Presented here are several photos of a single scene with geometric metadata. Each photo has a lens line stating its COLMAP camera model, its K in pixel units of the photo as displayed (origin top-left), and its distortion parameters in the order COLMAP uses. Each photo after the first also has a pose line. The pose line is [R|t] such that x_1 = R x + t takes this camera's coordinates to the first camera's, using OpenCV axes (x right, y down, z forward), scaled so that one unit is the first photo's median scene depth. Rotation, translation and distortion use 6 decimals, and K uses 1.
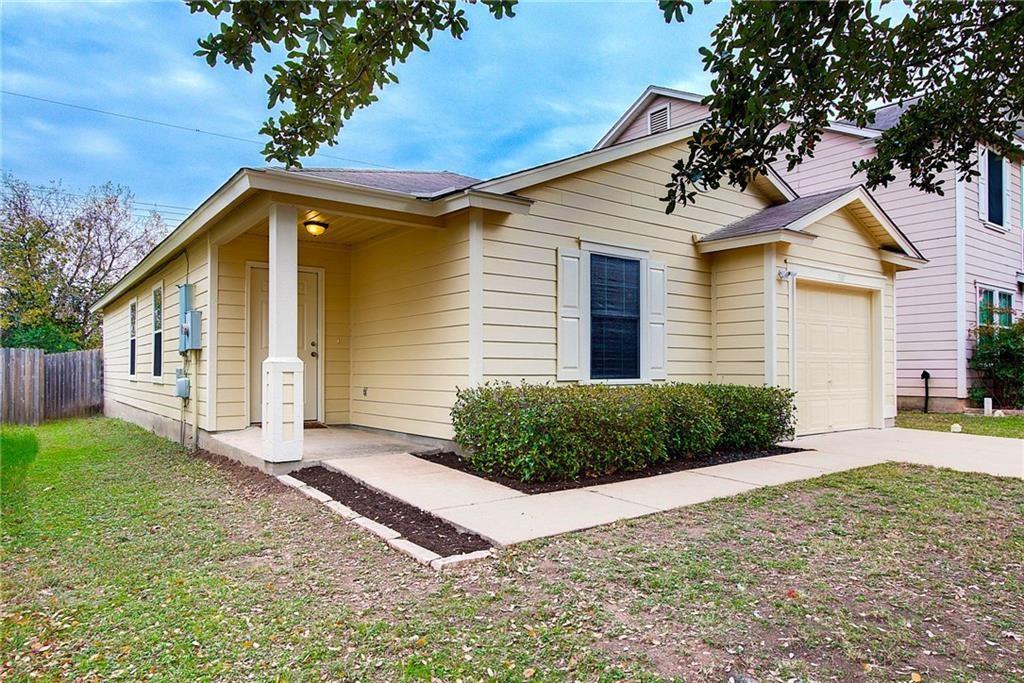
lens RADIAL K [[649.1, 0, 512.8], [0, 649.1, 351.4], [0, 0, 1]] dist [0.003325, 0.000742]
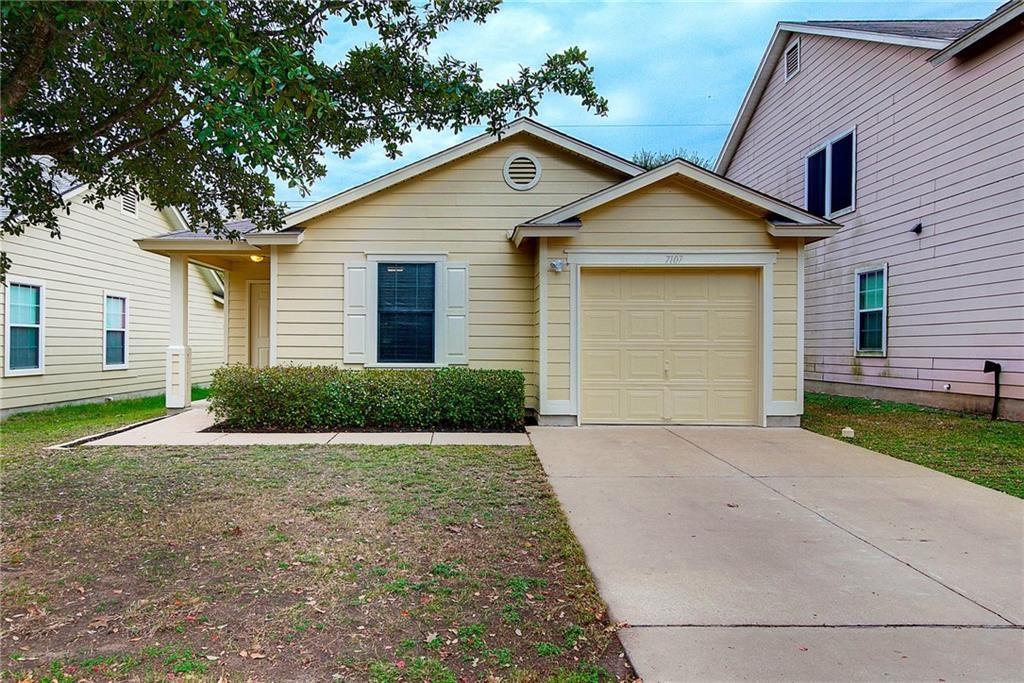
lens RADIAL K [[716.9, 0, 511.0], [0, 716.9, 340.1], [0, 0, 1]] dist [0.002652, 0.002053]
pose [[0.793834, 0.002421, -0.608130, 1.103633], [0.009636, 0.999816, 0.016559, -0.020397], [0.608058, -0.019005, 0.793665, 0.047341]]
